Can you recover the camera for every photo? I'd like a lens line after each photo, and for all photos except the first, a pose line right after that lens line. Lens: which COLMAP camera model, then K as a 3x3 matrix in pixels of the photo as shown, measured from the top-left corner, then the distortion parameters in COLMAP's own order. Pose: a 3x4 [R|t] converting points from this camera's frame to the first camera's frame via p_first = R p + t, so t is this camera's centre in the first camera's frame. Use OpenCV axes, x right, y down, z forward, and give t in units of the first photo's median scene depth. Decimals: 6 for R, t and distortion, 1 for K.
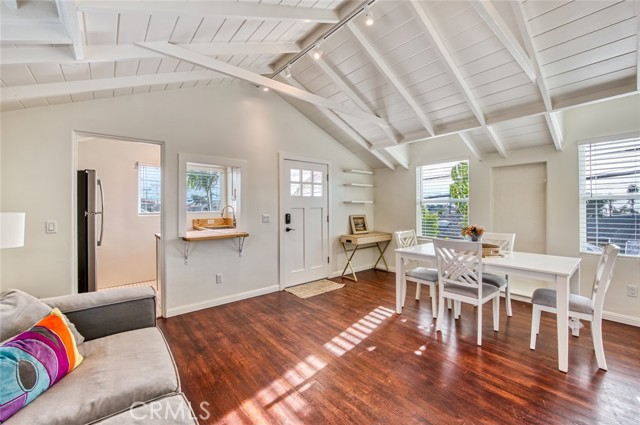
lens RADIAL K [[258.5, 0, 320.0], [0, 258.5, 212.5], [0, 0, 1]] dist [0.000394, 0.000048]
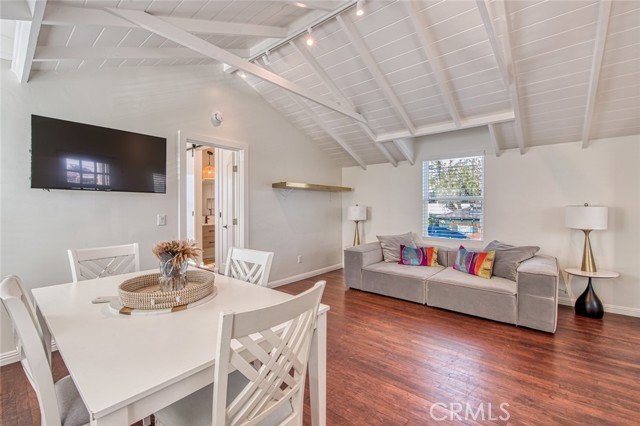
lens RADIAL K [[274.2, 0, 320.0], [0, 274.2, 213.0], [0, 0, 1]] dist [-0.000238, -0.000145]
pose [[-0.982280, 0.004957, -0.187354, 0.292131], [-0.003690, 0.998945, 0.045775, -0.010330], [0.187384, 0.045655, -0.981225, 1.068672]]
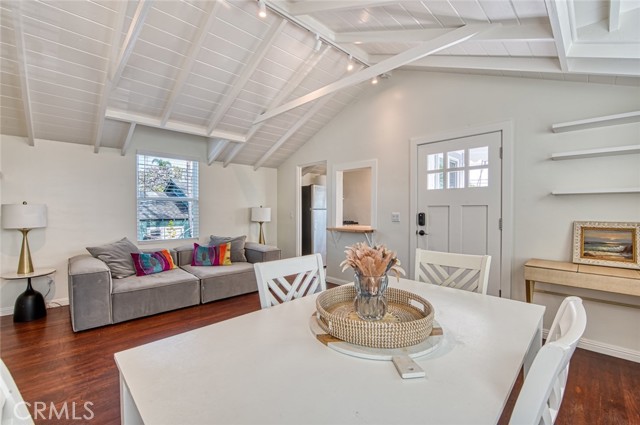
lens RADIAL K [[274.2, 0, 320.0], [0, 274.2, 212.5], [0, 0, 1]] dist [-0.000238, -0.000145]
pose [[0.083028, 0.014435, -0.996443, 0.678736], [-0.030678, 0.999458, 0.011922, 0.002921], [0.996075, 0.029579, 0.083425, 0.621939]]
